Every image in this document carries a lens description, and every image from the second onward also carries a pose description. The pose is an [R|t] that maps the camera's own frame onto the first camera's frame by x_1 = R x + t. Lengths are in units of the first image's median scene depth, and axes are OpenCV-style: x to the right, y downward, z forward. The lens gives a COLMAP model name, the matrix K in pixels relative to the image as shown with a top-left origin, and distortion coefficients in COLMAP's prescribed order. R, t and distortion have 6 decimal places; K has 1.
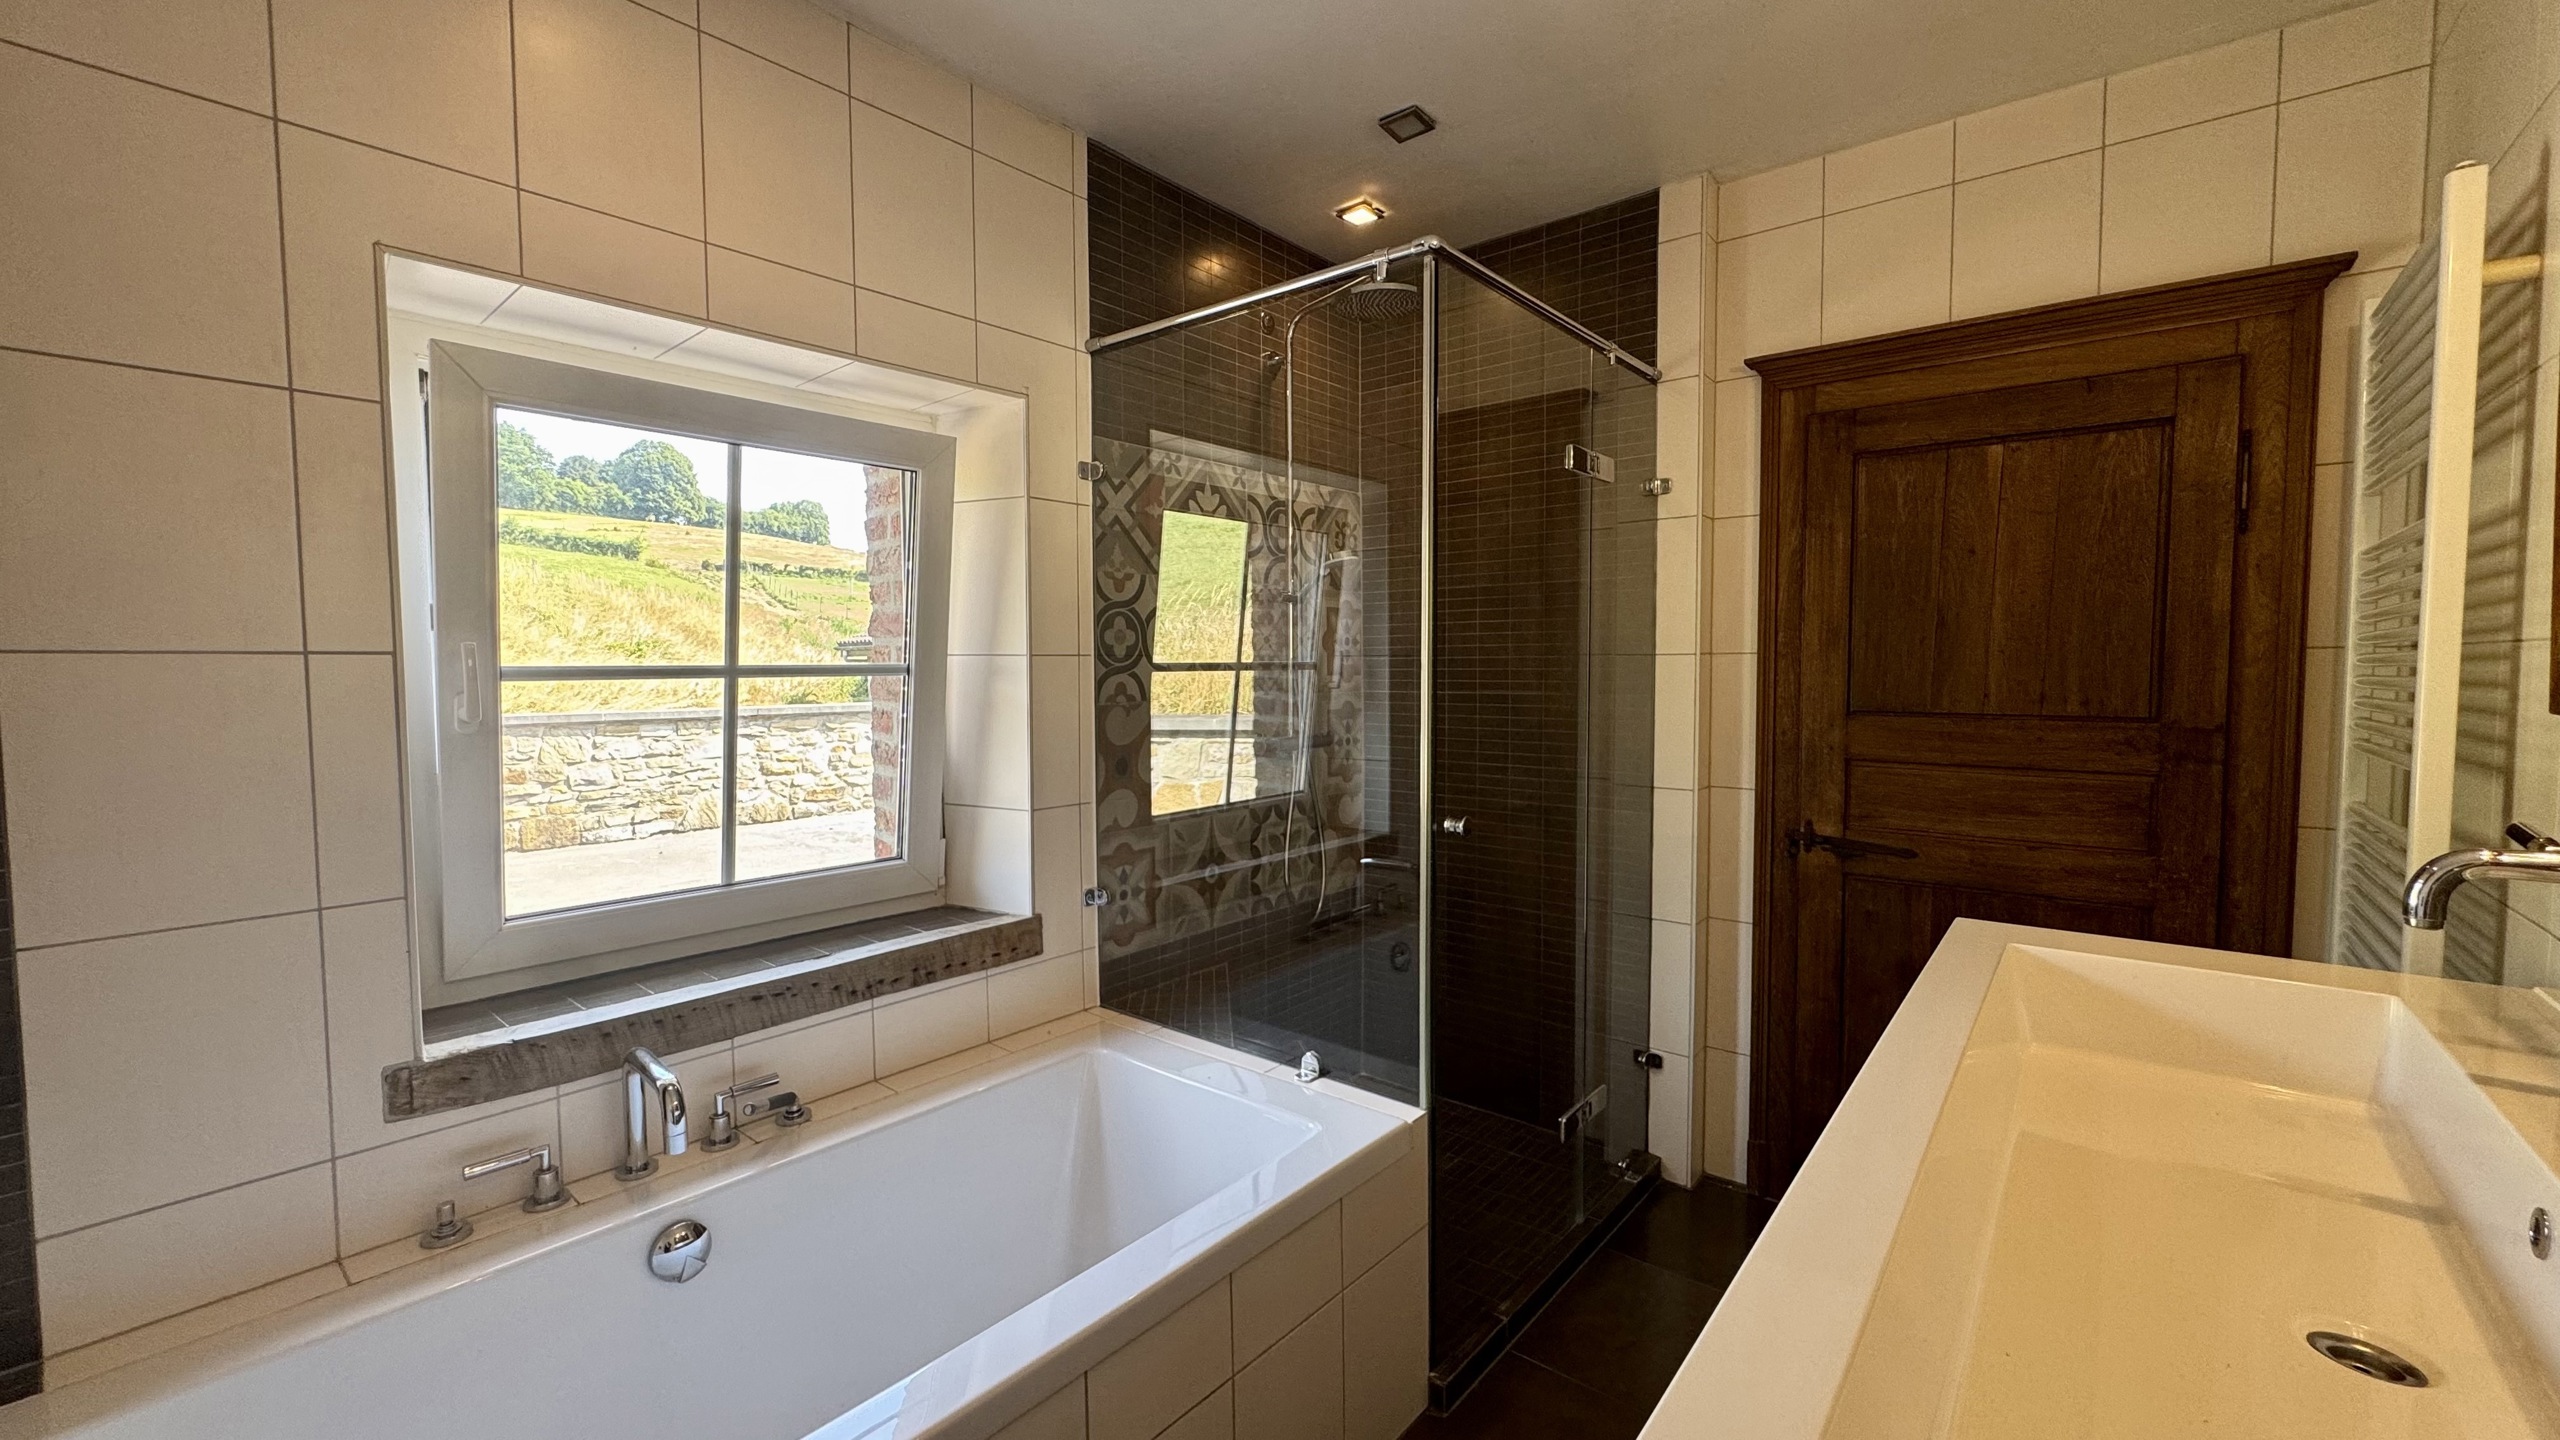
lens RADIAL K [[1033.1, 0, 1275.5], [0, 1033.1, 720.4], [0, 0, 1]] dist [-0.000454, -0.000268]
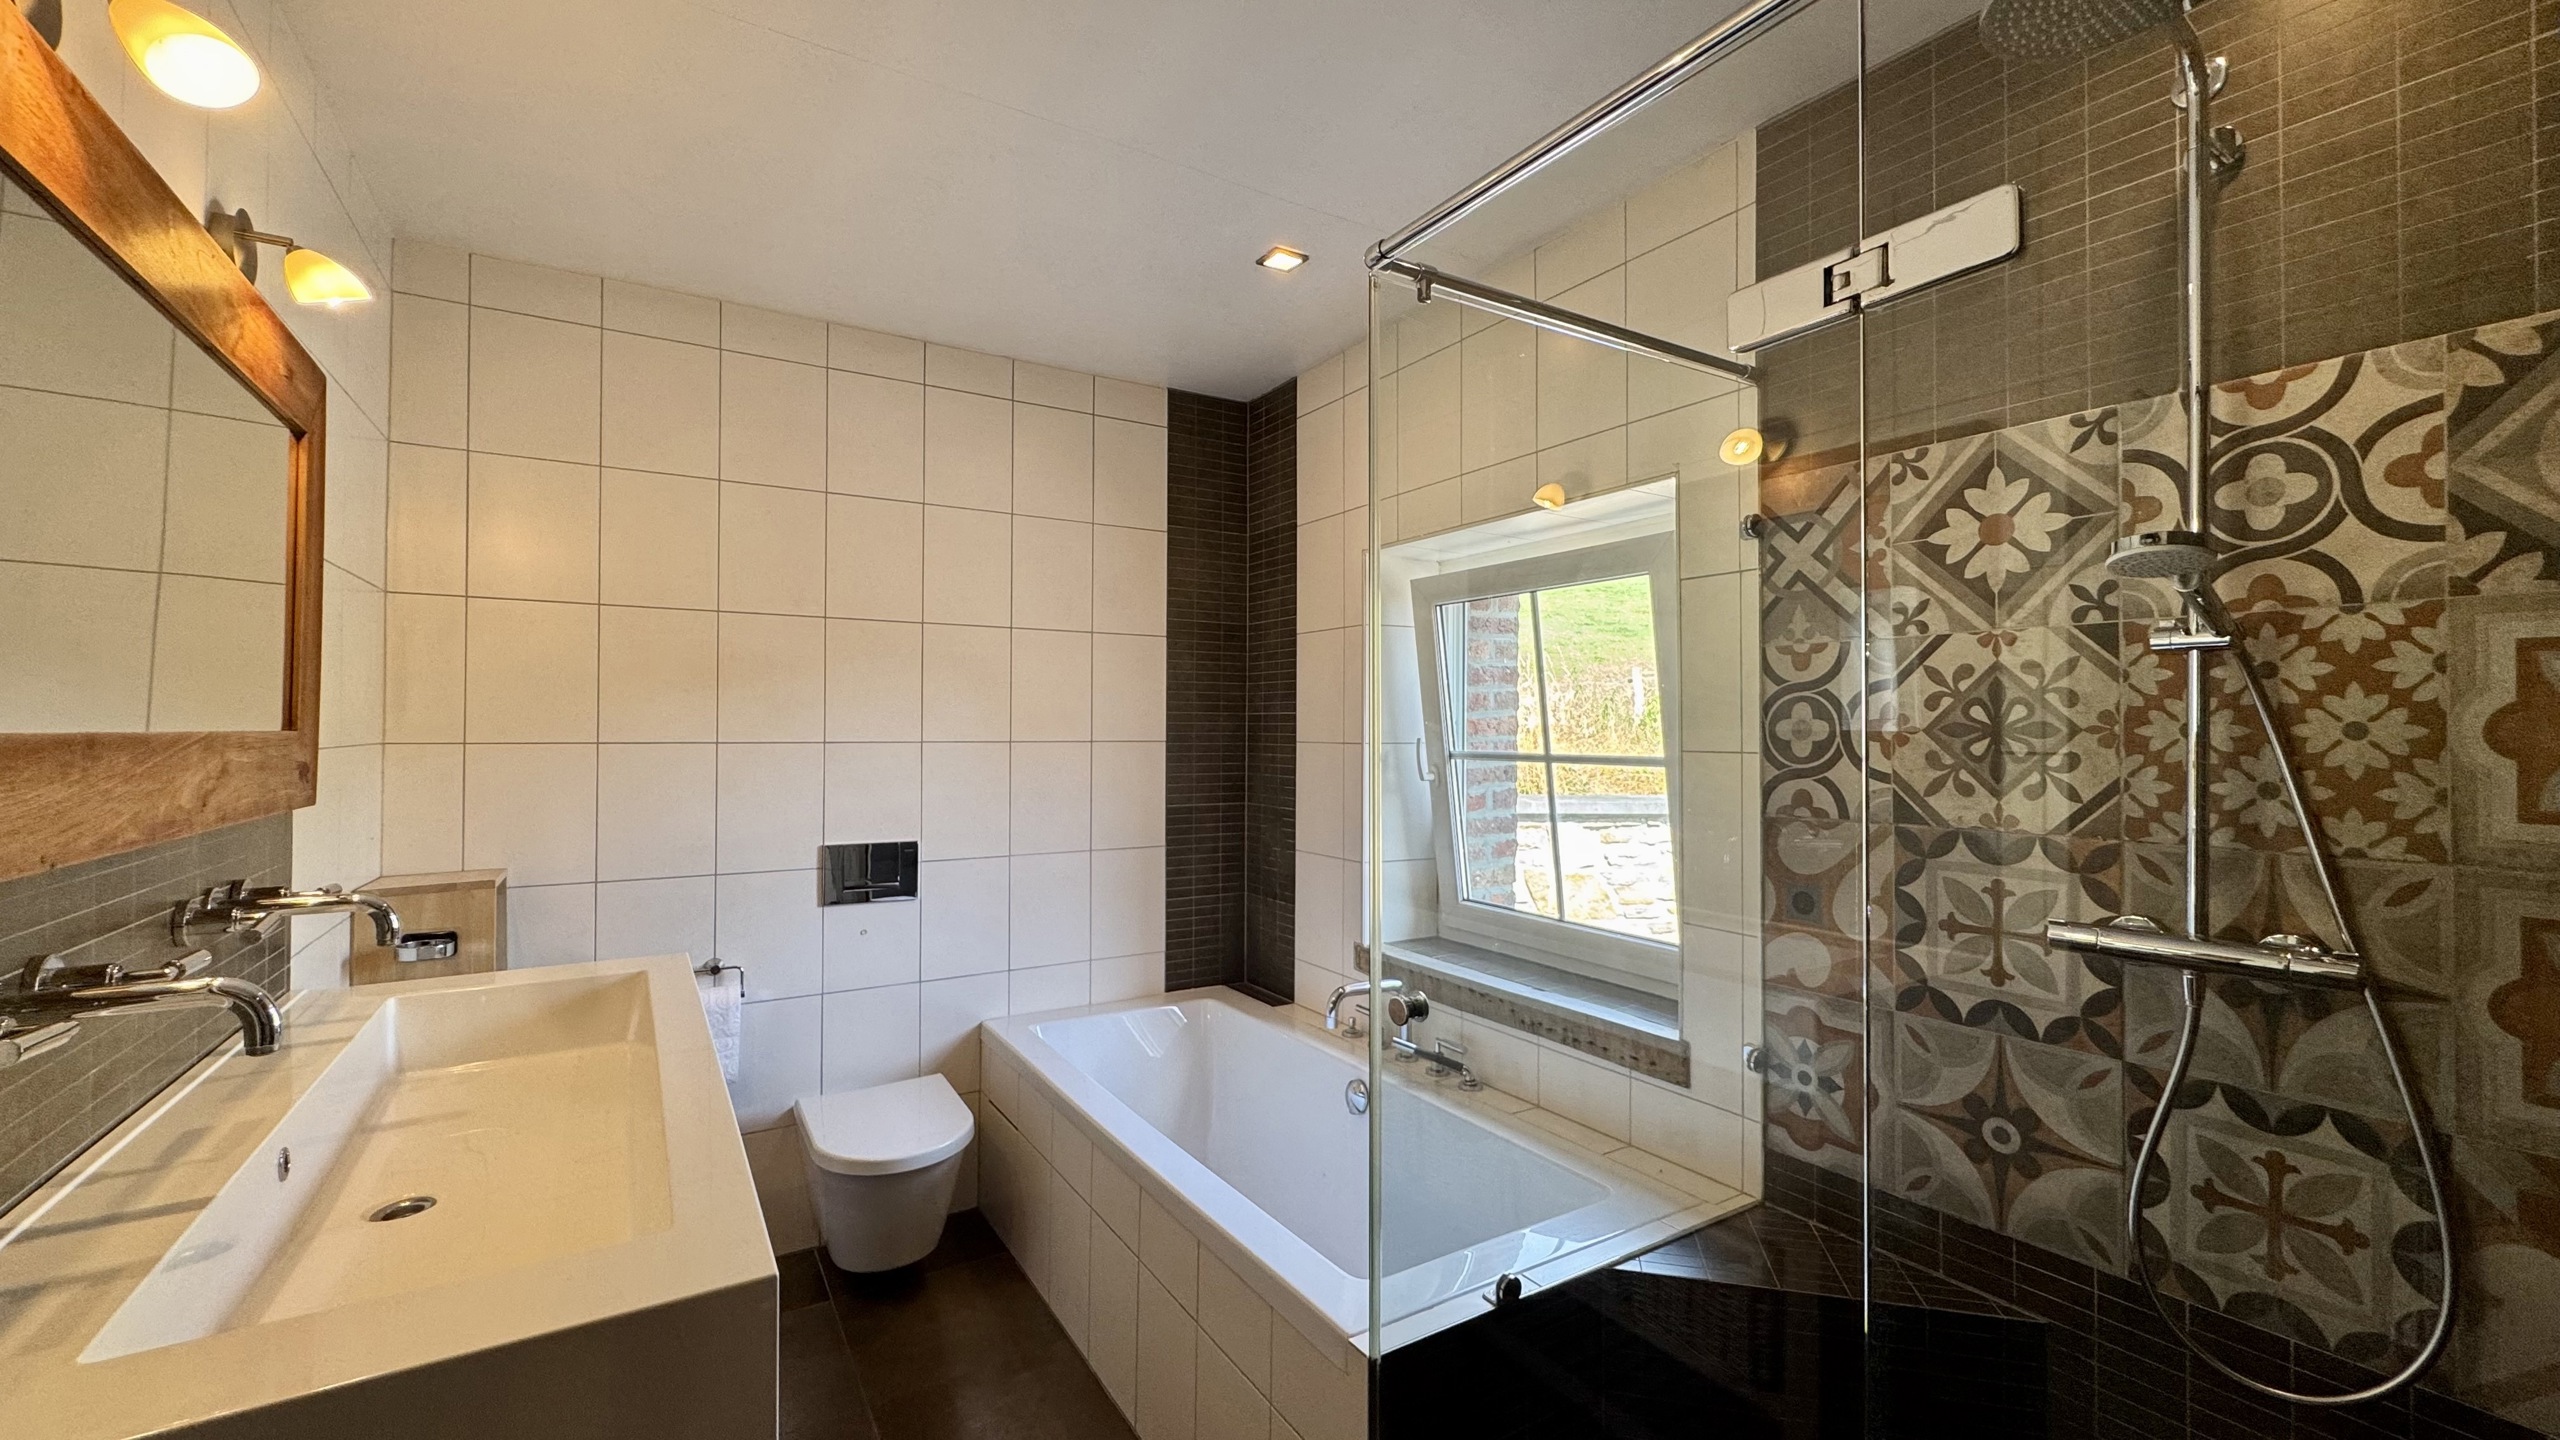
lens RADIAL K [[1033.1, 0, 1275.5], [0, 1033.1, 720.4], [0, 0, 1]] dist [-0.000454, -0.000268]
pose [[-0.312044, -0.002512, -0.950064, 0.690873], [-0.054156, 0.998418, 0.015148, -0.078899], [0.948523, 0.056178, -0.311686, 0.879482]]
